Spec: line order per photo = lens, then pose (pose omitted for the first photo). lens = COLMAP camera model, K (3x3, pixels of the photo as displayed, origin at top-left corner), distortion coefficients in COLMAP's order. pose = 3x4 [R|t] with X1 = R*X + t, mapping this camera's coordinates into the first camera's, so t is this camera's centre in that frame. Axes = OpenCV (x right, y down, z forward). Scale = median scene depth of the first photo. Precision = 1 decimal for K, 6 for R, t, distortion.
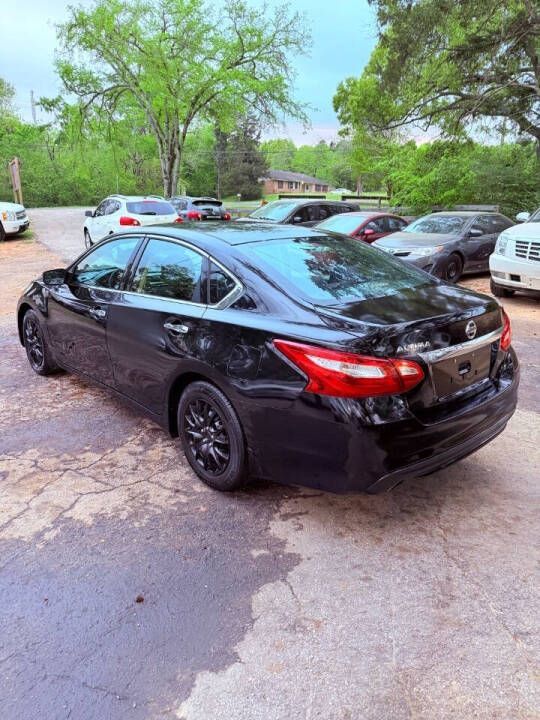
lens RADIAL K [[507.1, 0, 267.7], [0, 507.1, 364.3], [0, 0, 1]] dist [0.015882, -0.025327]
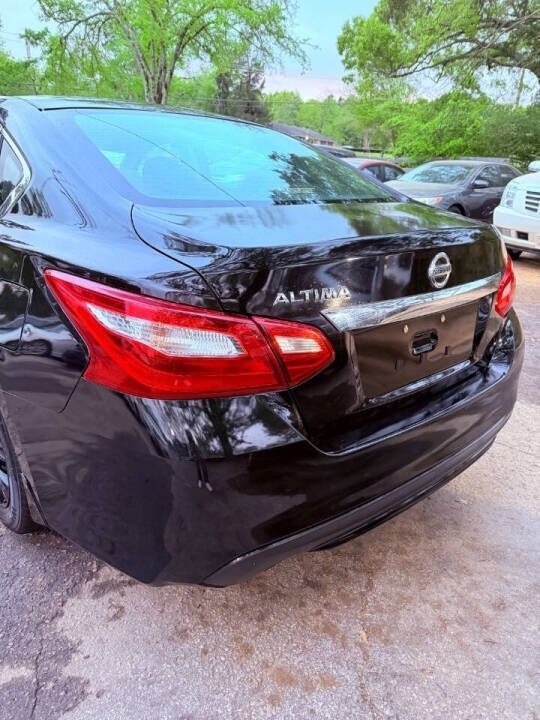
lens RADIAL K [[507.1, 0, 267.5], [0, 507.1, 364.6], [0, 0, 1]] dist [0.015882, -0.025327]
pose [[0.999227, 0.038996, 0.004898, 0.065115], [-0.039251, 0.996528, 0.073422, -0.000830], [-0.002018, -0.073557, 0.997289, 0.136603]]
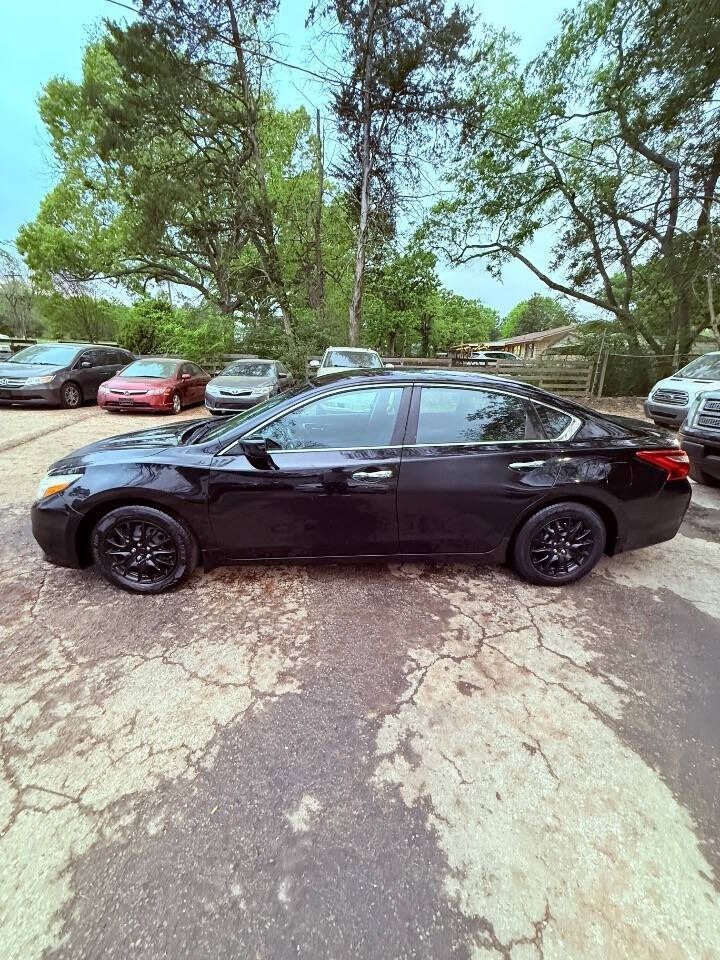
lens RADIAL K [[383.7, 0, 356.7], [0, 383.7, 476.6], [0, 0, 1]] dist [-0.003452, 0.000184]
pose [[0.622277, -0.218350, 0.751727, -0.364232], [0.213393, 0.971257, 0.105469, -0.074826], [-0.753150, 0.094782, 0.650985, 0.253221]]
